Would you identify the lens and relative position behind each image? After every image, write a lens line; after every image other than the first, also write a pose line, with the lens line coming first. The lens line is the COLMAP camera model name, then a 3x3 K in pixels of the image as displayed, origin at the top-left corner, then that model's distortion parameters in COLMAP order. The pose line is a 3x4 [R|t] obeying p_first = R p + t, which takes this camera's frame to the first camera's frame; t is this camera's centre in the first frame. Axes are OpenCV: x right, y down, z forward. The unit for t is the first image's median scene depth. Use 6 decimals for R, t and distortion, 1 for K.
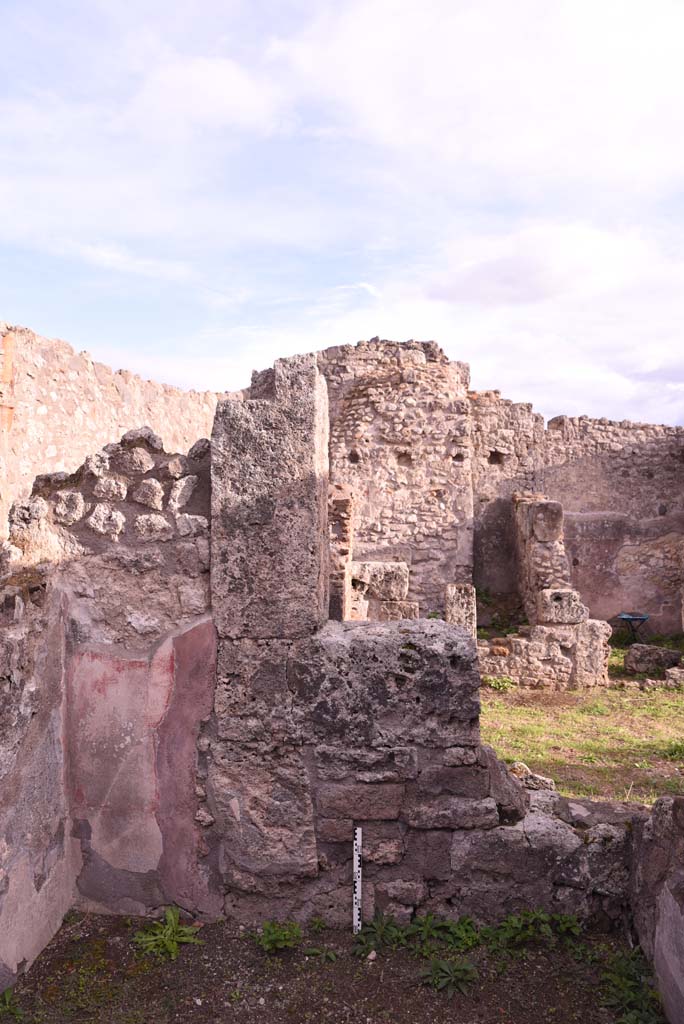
lens RADIAL K [[696.2, 0, 333.6], [0, 696.2, 512.2], [0, 0, 1]] dist [-0.132929, 0.094019]
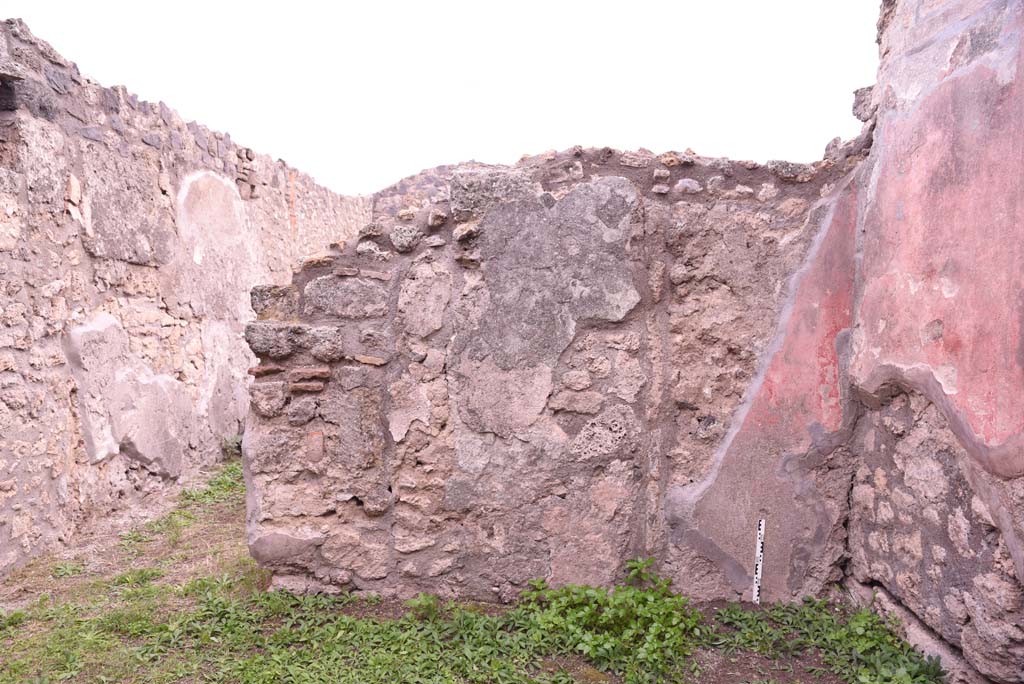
lens RADIAL K [[696.2, 0, 510.5], [0, 696.2, 347.2], [0, 0, 1]] dist [-0.132929, 0.094019]
pose [[0.981048, 0.025541, 0.192072, -0.407956], [-0.039805, 0.996698, 0.070775, 0.064199], [-0.189630, -0.077079, 0.978825, -1.472437]]
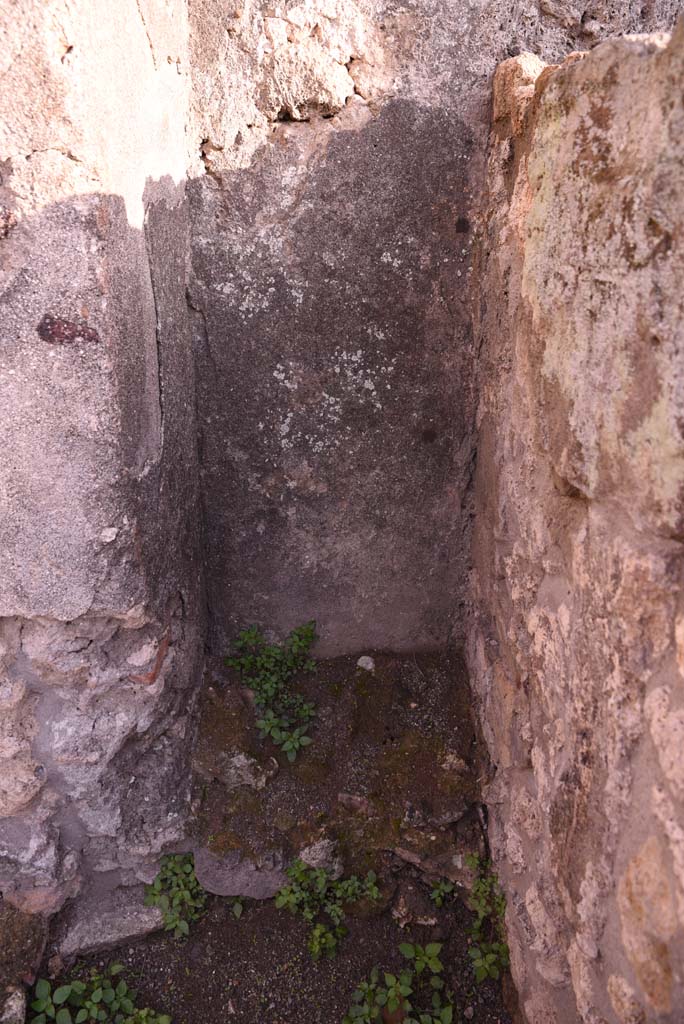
lens RADIAL K [[696.2, 0, 332.3], [0, 696.2, 504.8], [0, 0, 1]] dist [-0.132929, 0.094019]
pose [[0.998102, 0.007719, 0.061091, 0.809865], [-0.029945, 0.927741, 0.372022, 0.029598], [-0.053805, -0.373145, 0.926211, 3.112200]]
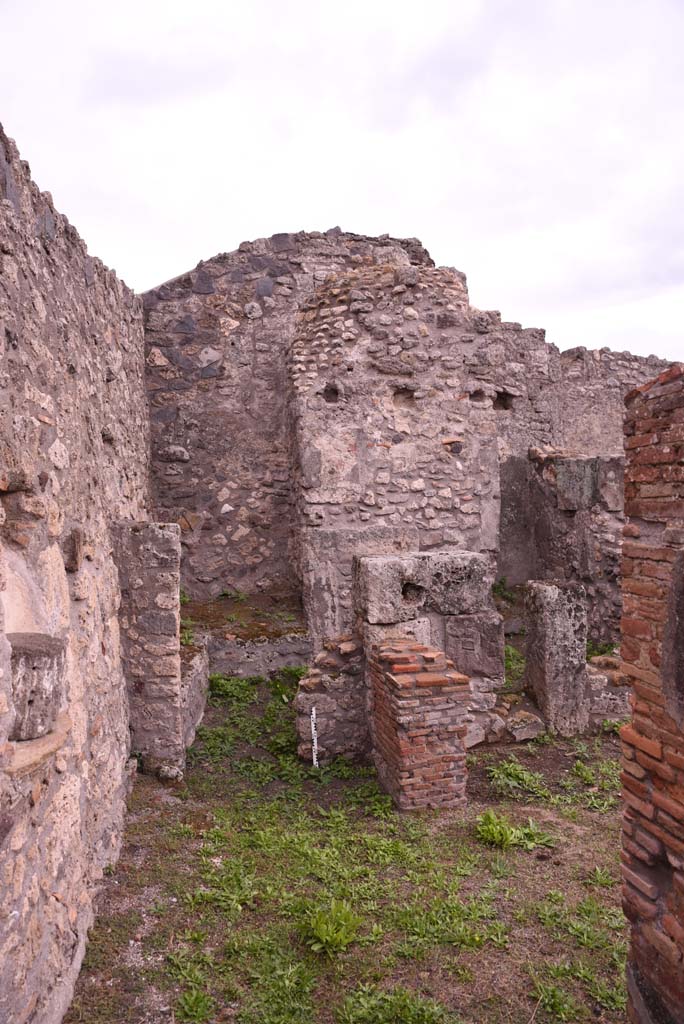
lens RADIAL K [[696.2, 0, 333.4], [0, 696.2, 513.3], [0, 0, 1]] dist [-0.132929, 0.094019]
pose [[0.961479, -0.034001, 0.272768, -0.538692], [0.027261, 0.999223, 0.028463, 0.054986], [-0.273523, -0.019930, 0.961659, 1.301771]]
